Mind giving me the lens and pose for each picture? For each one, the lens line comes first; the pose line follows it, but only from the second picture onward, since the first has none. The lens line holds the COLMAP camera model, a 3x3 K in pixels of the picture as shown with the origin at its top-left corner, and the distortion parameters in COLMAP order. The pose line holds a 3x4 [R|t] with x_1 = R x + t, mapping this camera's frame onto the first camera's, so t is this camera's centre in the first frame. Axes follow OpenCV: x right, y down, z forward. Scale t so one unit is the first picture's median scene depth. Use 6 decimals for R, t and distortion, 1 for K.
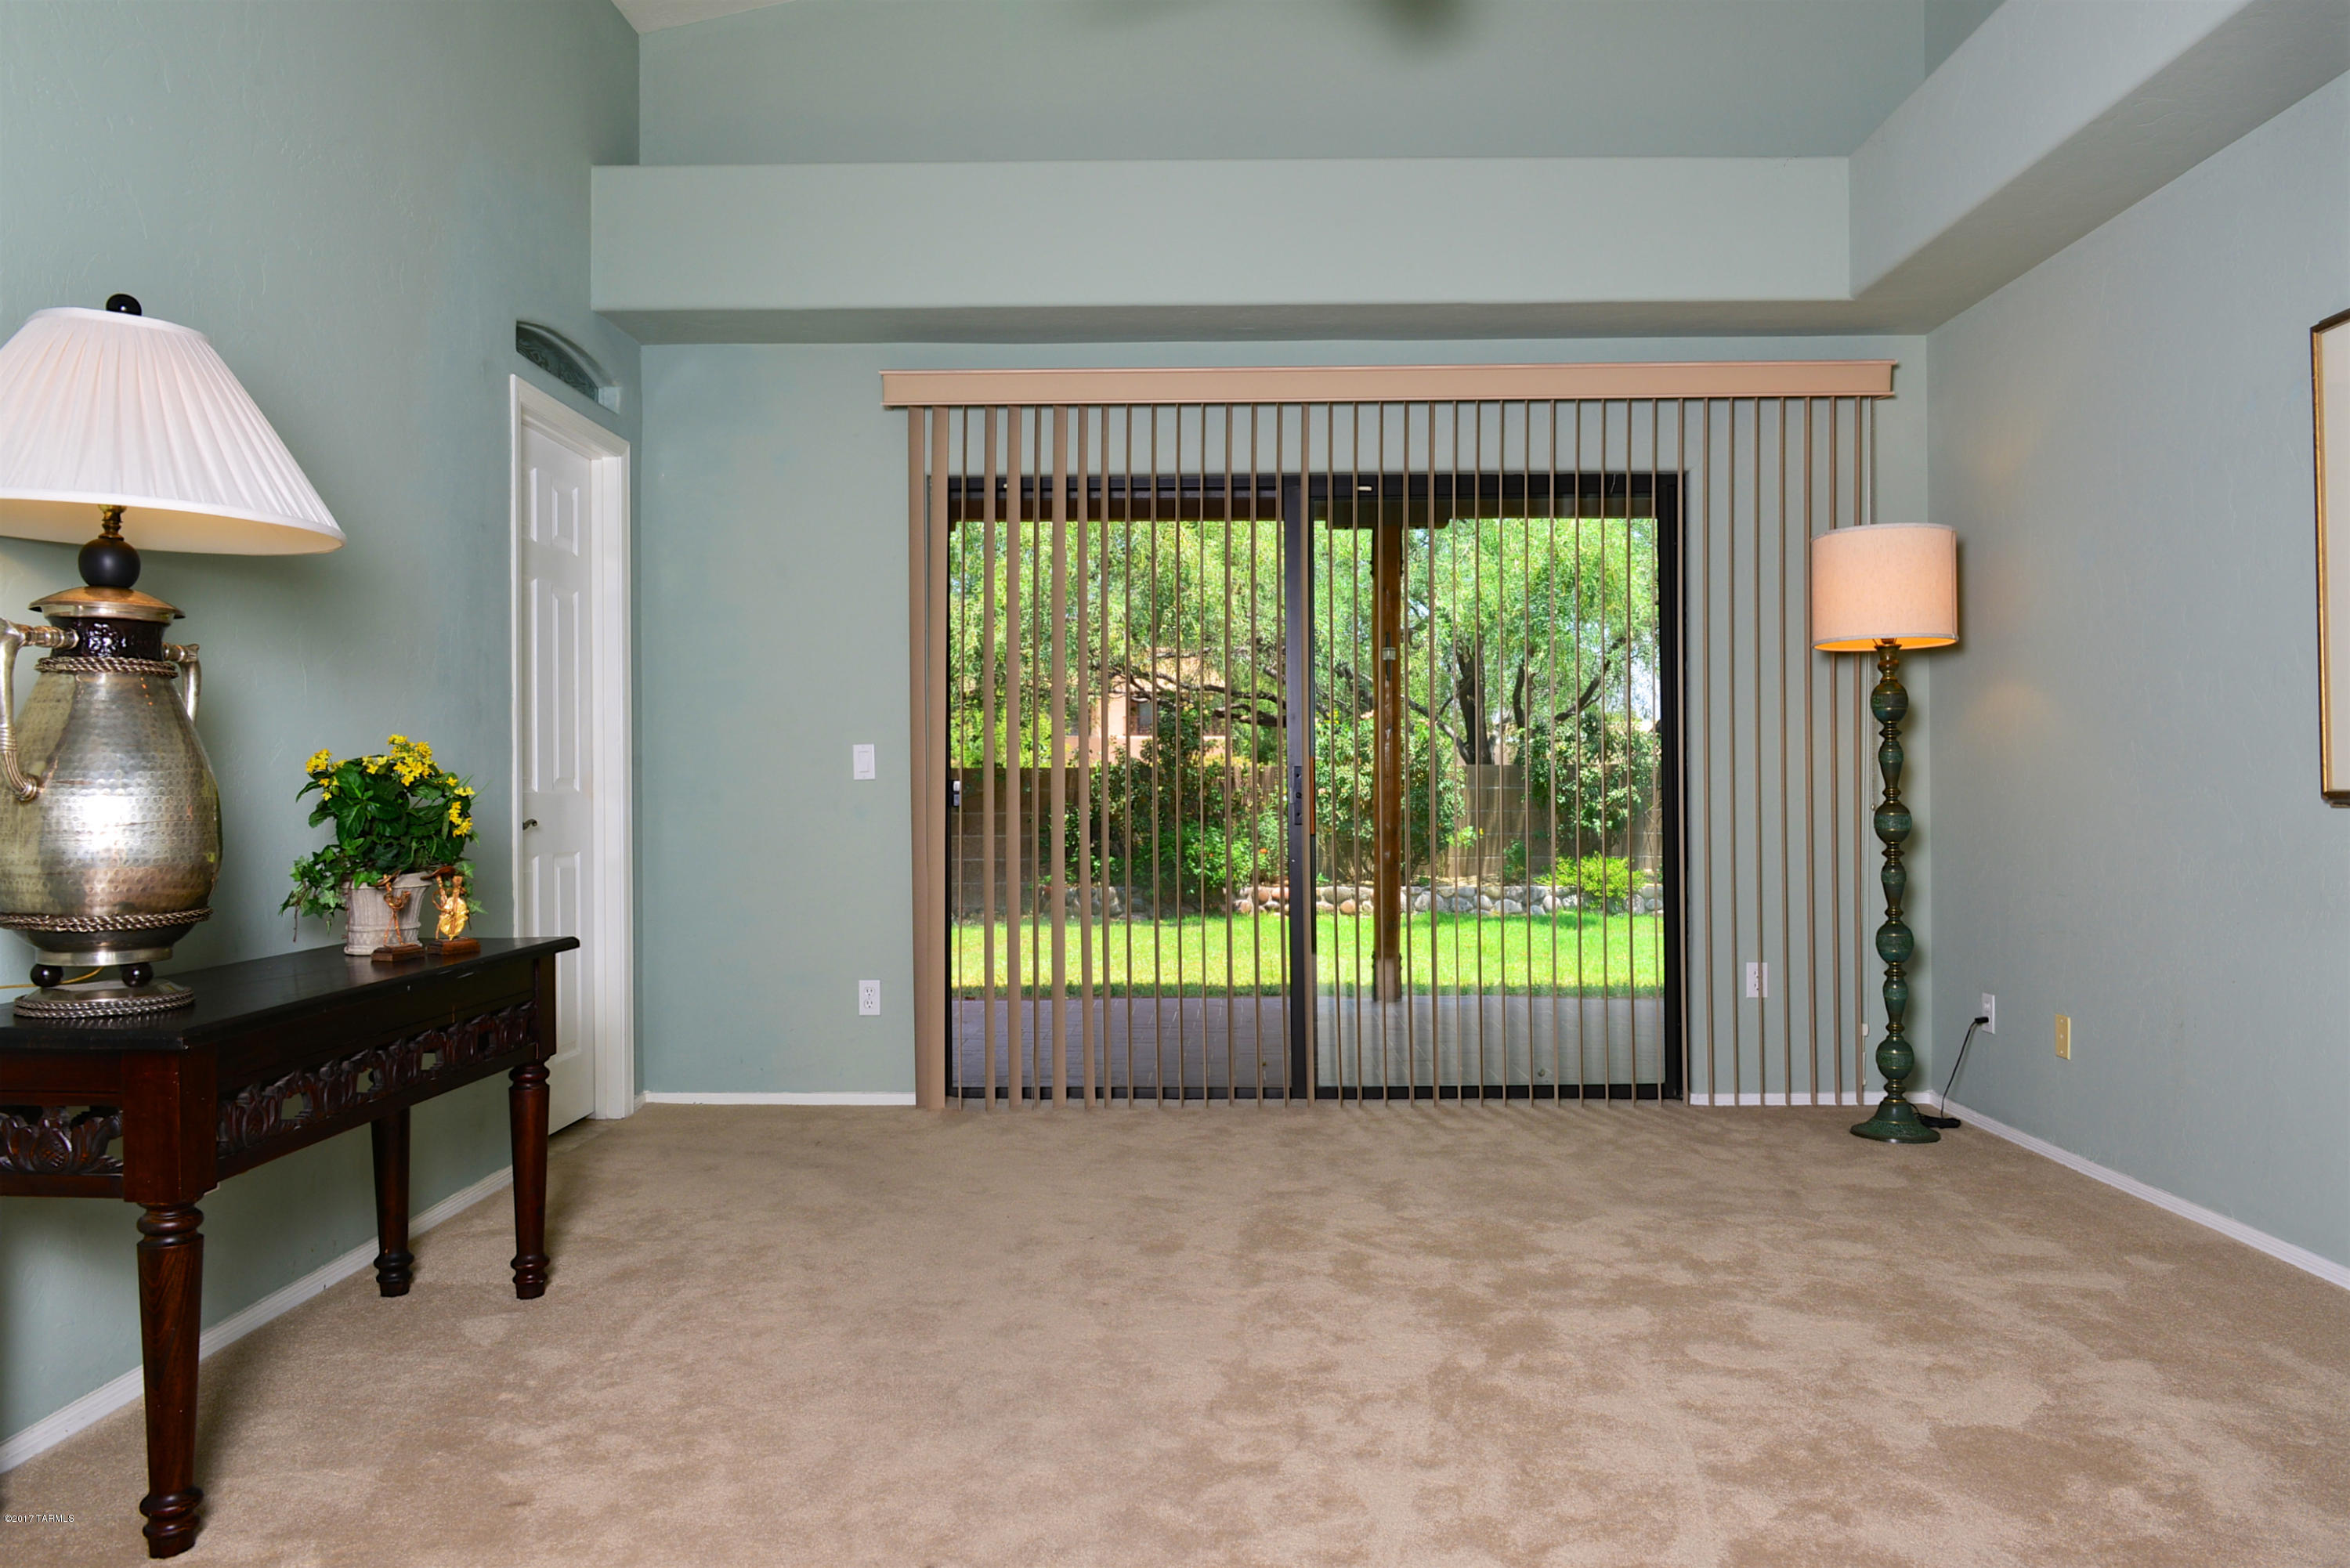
lens RADIAL K [[1598.7, 0, 1175.0], [0, 1598.7, 784.0], [0, 0, 1]] dist [-0.002945, -0.010550]
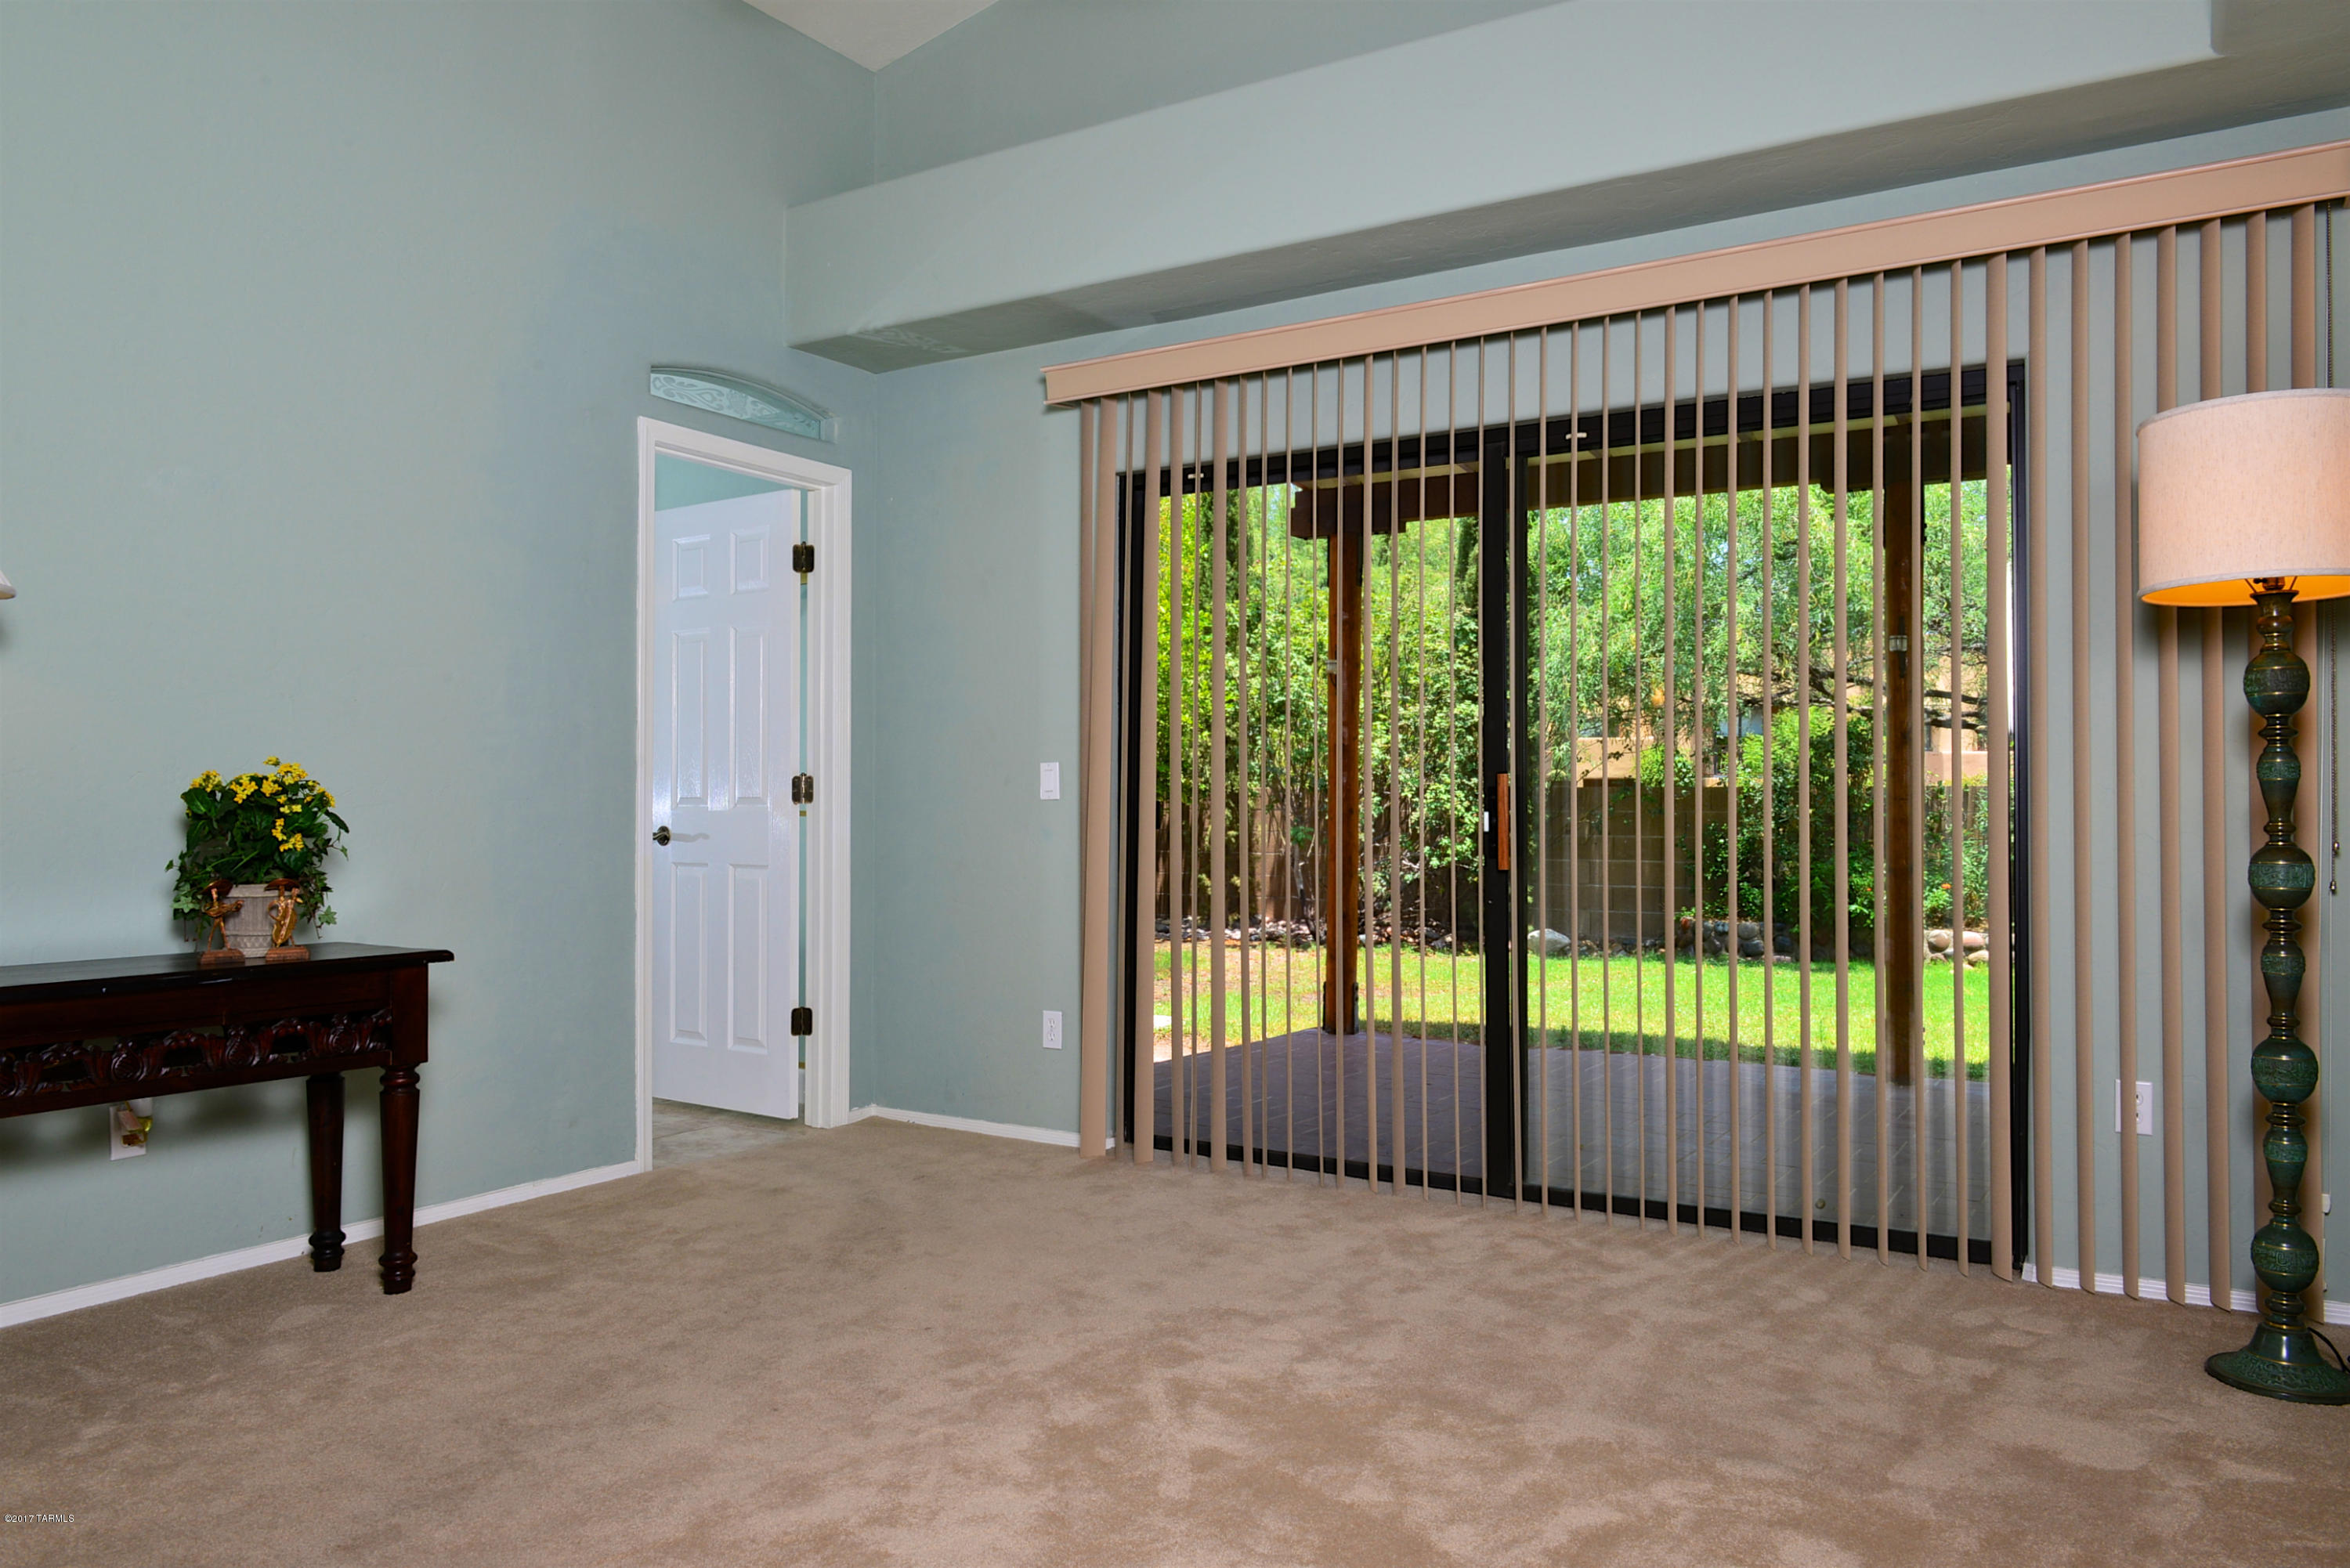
lens RADIAL K [[1598.7, 0, 1175.0], [0, 1598.7, 784.0], [0, 0, 1]] dist [-0.002945, -0.010550]
pose [[0.860386, -0.000066, -0.509643, 0.501028], [-0.005676, 0.999937, -0.009711, -0.004705], [0.509611, 0.011248, 0.860331, 0.313201]]
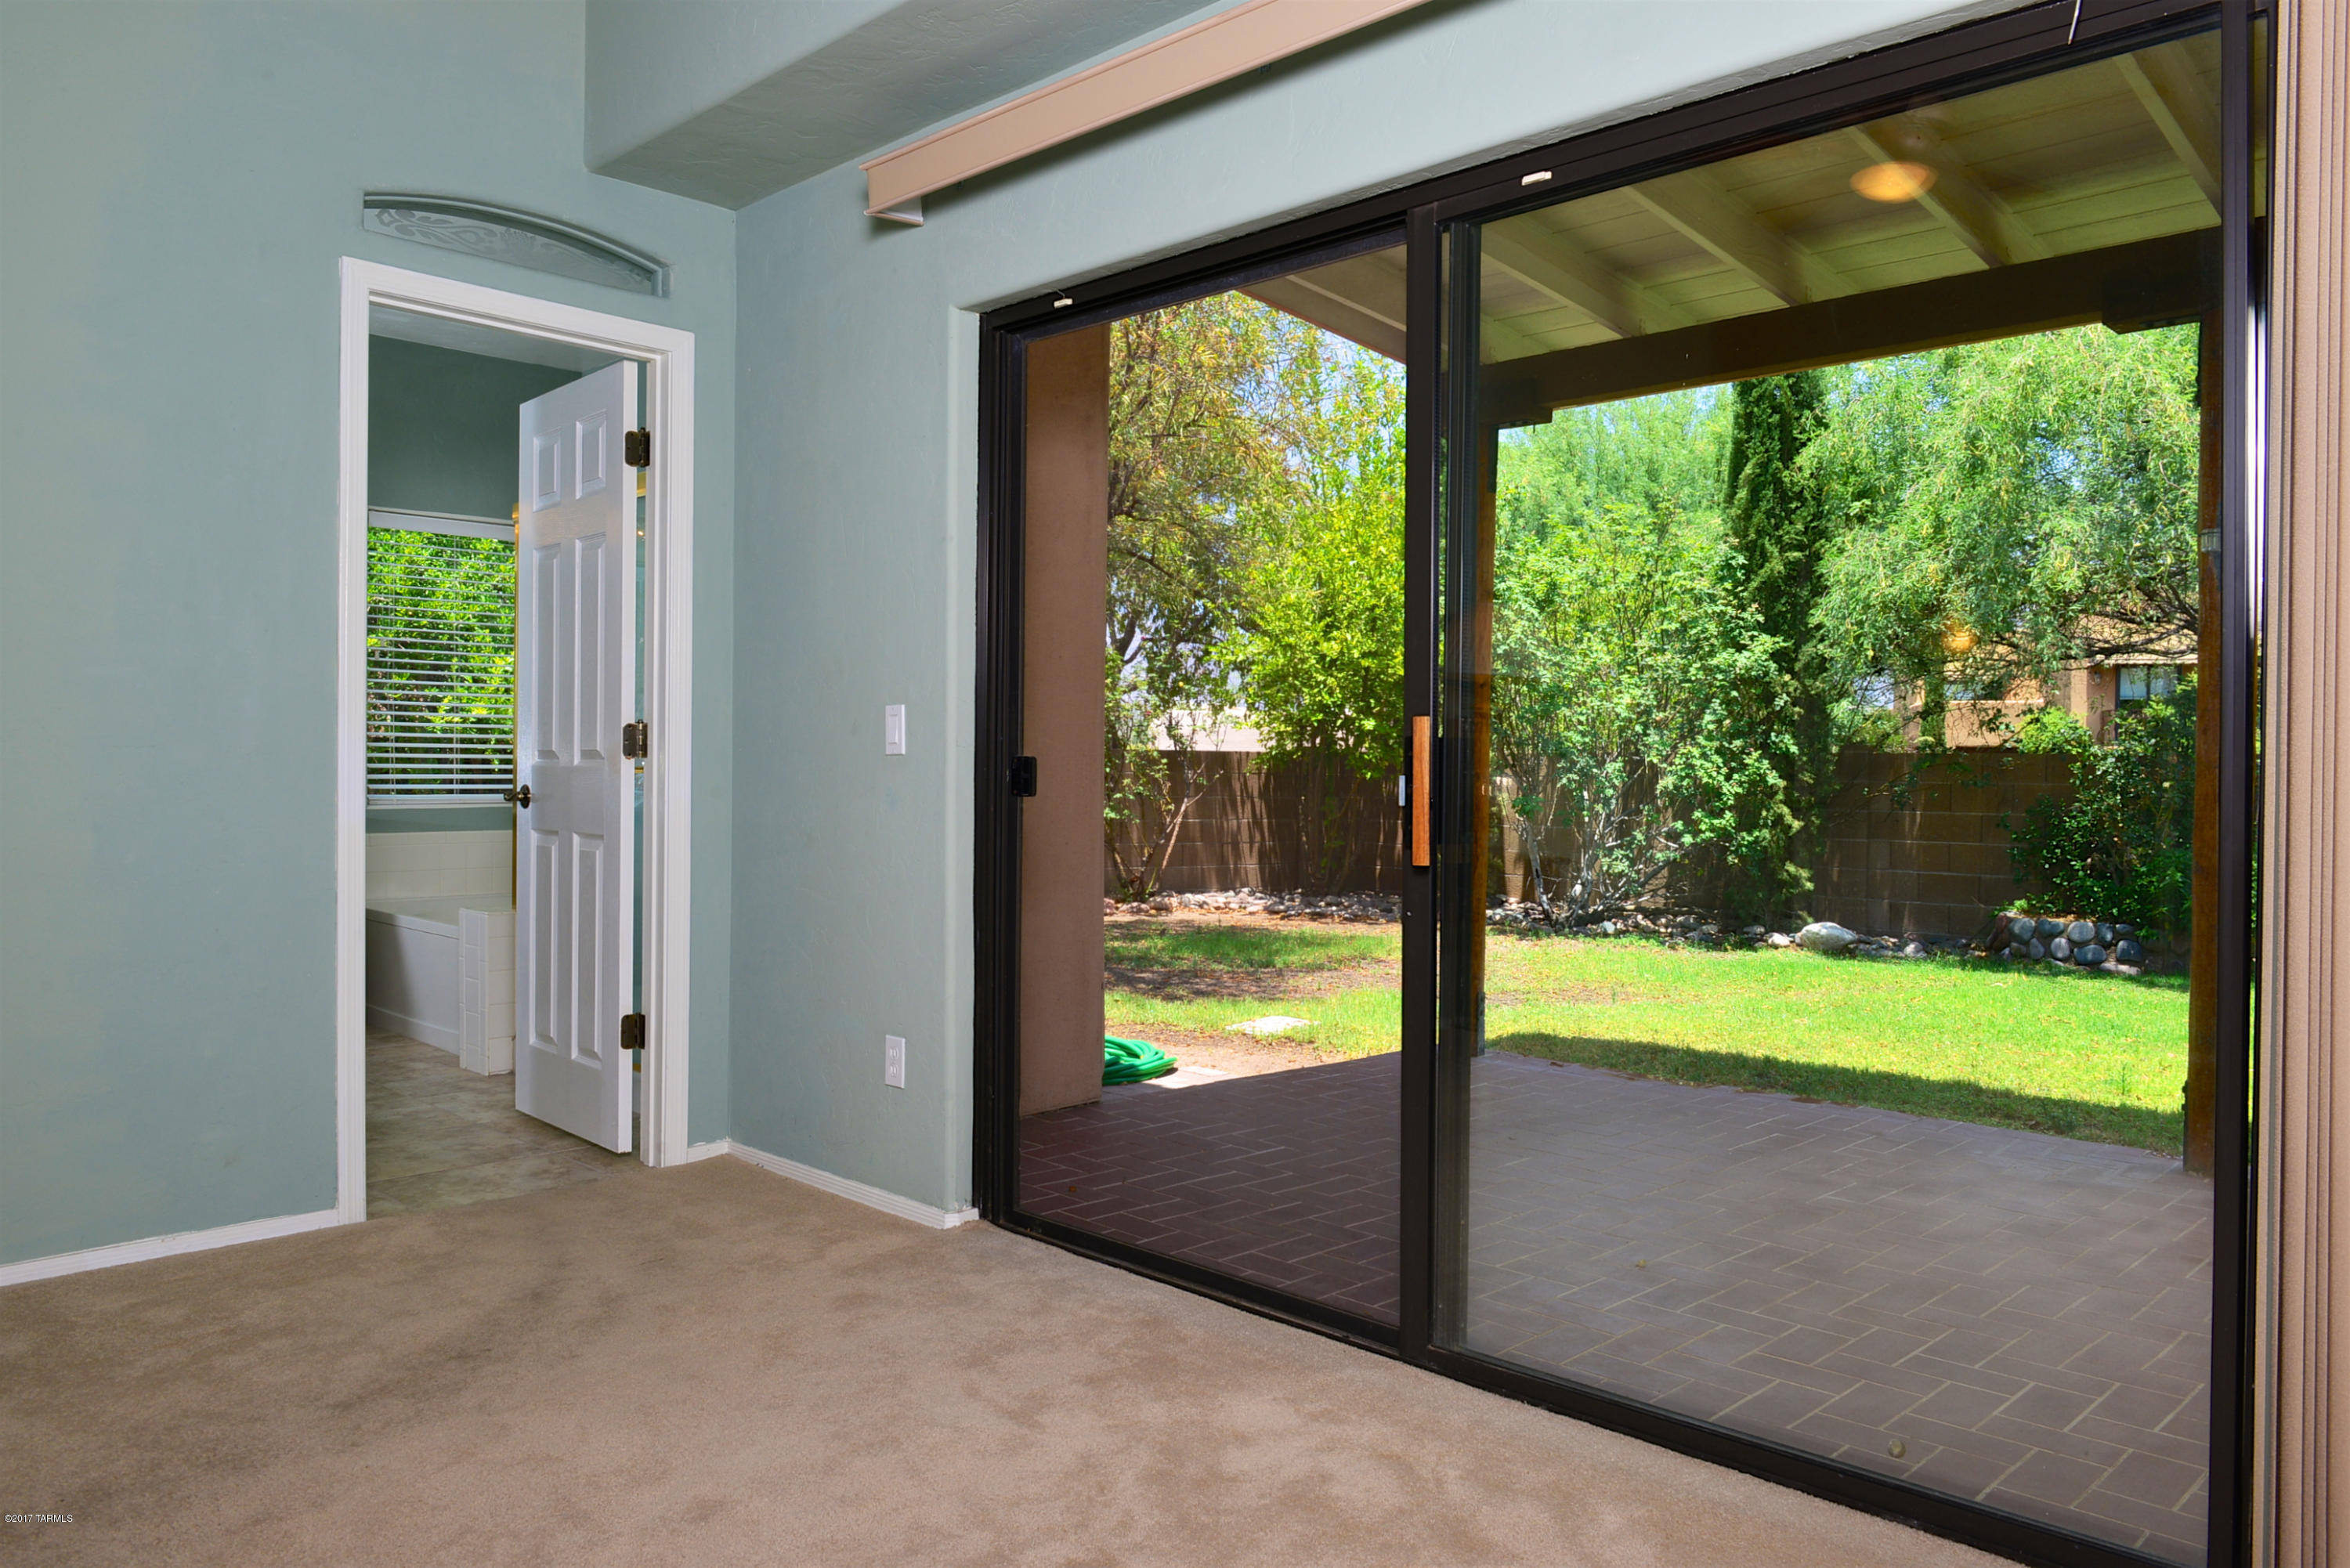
lens RADIAL K [[1606.9, 0, 1175.0], [0, 1606.9, 784.0], [0, 0, 1]] dist [-0.021490, -0.001461]
pose [[0.731234, 0.018689, -0.681871, 0.541382], [-0.013139, 0.999825, 0.013313, -0.000791], [0.682001, -0.000776, 0.731351, 0.805378]]
